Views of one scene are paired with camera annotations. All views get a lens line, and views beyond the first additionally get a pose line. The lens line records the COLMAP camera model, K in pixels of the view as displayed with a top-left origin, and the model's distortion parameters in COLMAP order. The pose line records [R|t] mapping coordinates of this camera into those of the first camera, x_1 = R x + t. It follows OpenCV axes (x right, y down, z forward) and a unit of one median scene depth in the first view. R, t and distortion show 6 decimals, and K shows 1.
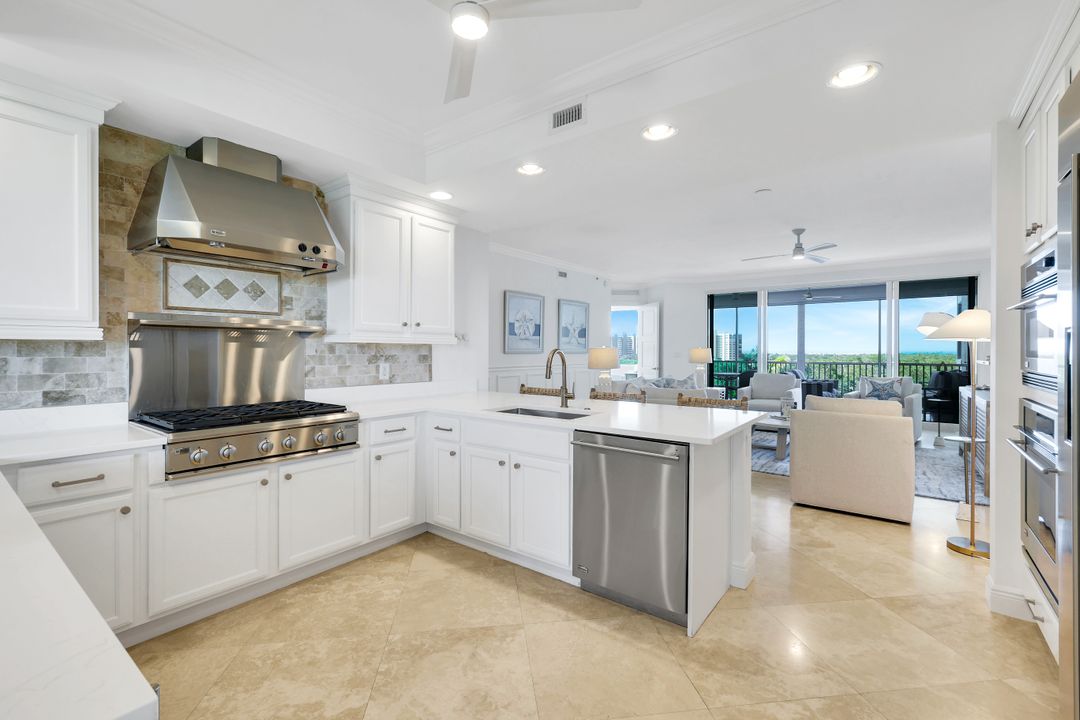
lens RADIAL K [[478.1, 0, 547.8], [0, 478.1, 353.3], [0, 0, 1]] dist [0.012748, 0.000453]
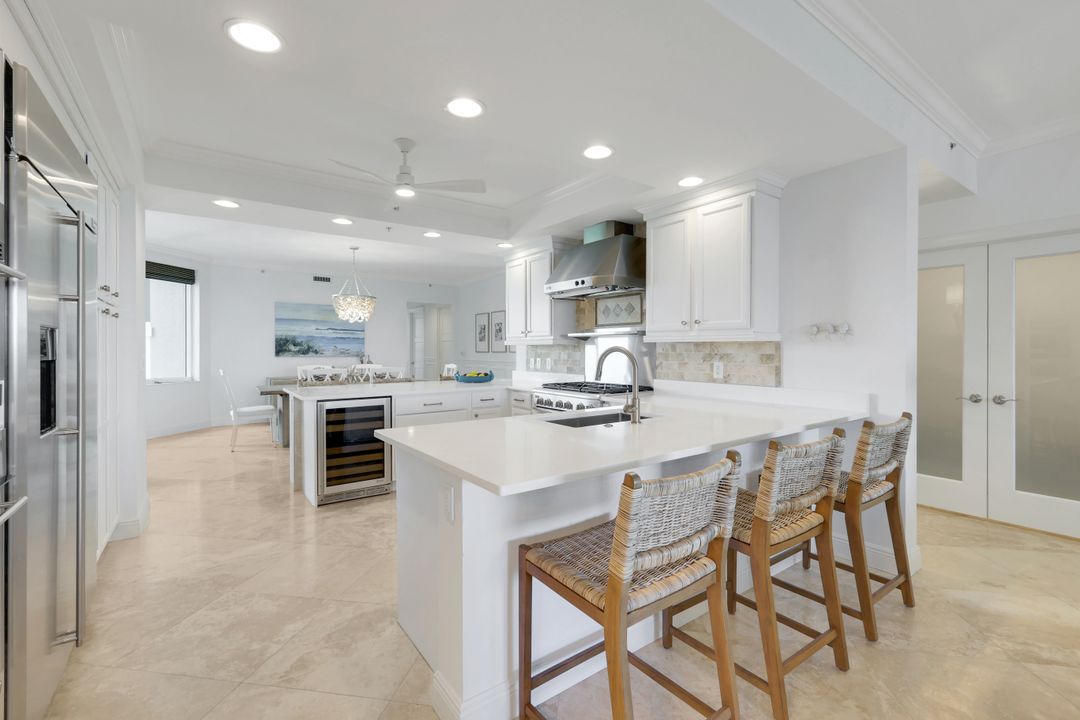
lens RADIAL K [[478.1, 0, 542.3], [0, 478.1, 353.2], [0, 0, 1]] dist [0.012748, 0.000453]
pose [[-0.303921, 0.009335, -0.952652, 0.637976], [-0.004822, 0.999924, 0.011337, -0.005824], [0.952685, 0.008039, -0.303853, 0.858760]]
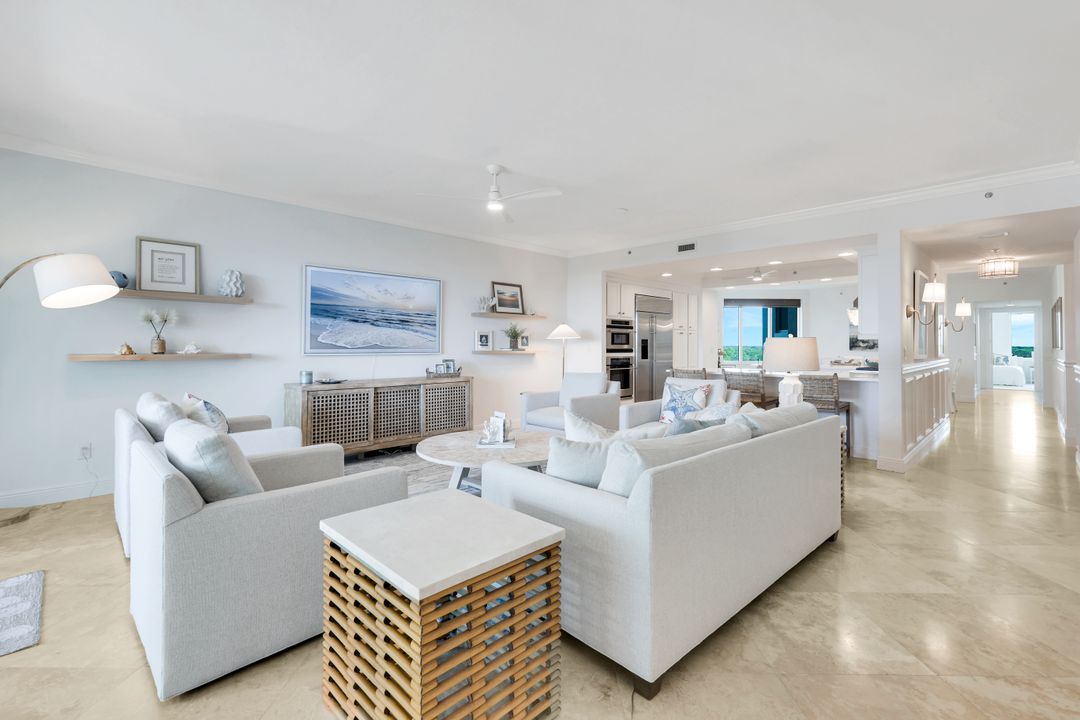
lens RADIAL K [[478.1, 0, 528.3], [0, 478.1, 333.2], [0, 0, 1]] dist [0.012748, 0.000453]
pose [[-0.987362, -0.002884, 0.158454, 0.546257], [-0.005629, 0.999842, -0.016879, -0.008084], [-0.158380, -0.017558, -0.987222, 2.460655]]
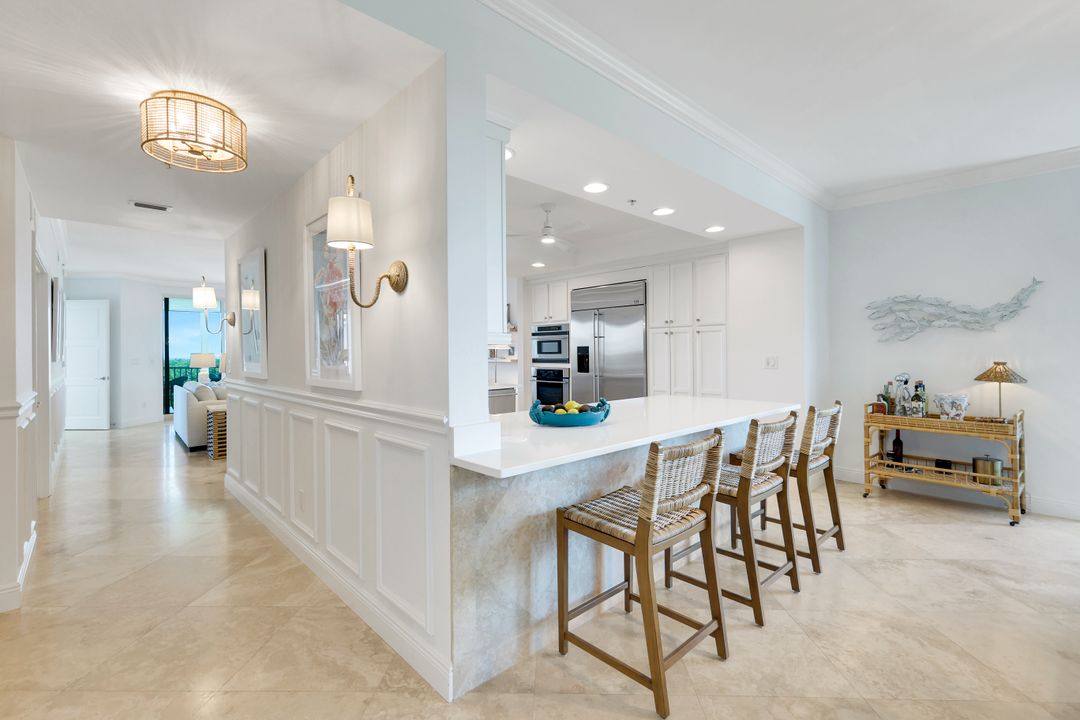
lens RADIAL K [[478.1, 0, 543.4], [0, 478.1, 353.6], [0, 0, 1]] dist [0.012748, 0.000453]
pose [[0.163937, -0.005474, 0.986456, -1.188891], [0.014762, 0.999886, 0.003095, -0.003095], [-0.986360, 0.014055, 0.163999, 0.223995]]
